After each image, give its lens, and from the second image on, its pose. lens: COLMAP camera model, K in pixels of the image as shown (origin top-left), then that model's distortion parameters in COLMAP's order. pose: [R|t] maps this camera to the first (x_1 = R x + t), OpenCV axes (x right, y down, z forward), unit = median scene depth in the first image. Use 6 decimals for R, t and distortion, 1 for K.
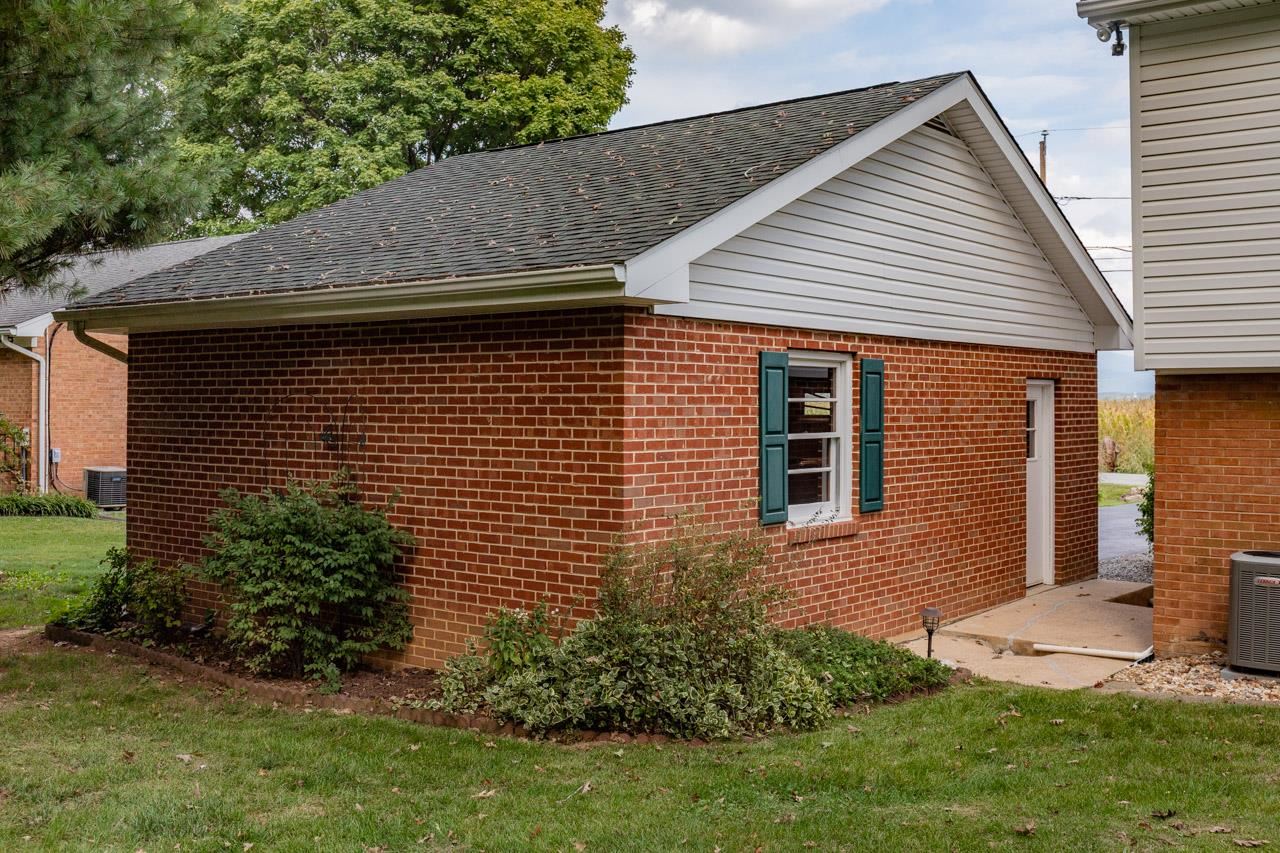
lens RADIAL K [[1308.9, 0, 641.0], [0, 1308.9, 422.0], [0, 0, 1]] dist [-0.008568, 0.000000]
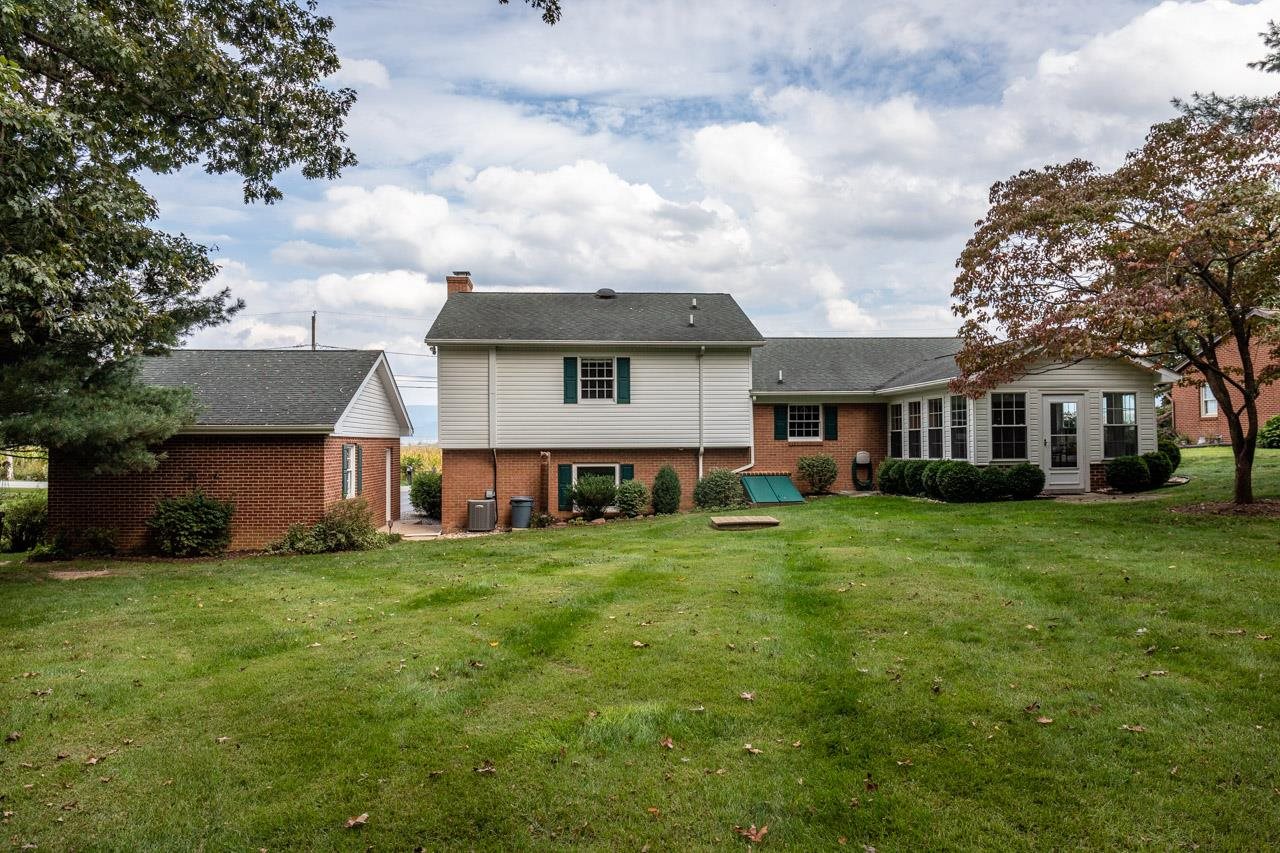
lens RADIAL K [[904.0, 0, 637.6], [0, 904.0, 428.1], [0, 0, 1]] dist [-0.002229, -0.006801]
pose [[0.739984, 0.006085, 0.672597, -0.899199], [0.014393, 0.999587, -0.024878, -0.029169], [-0.672471, 0.028090, 0.739590, -1.185659]]
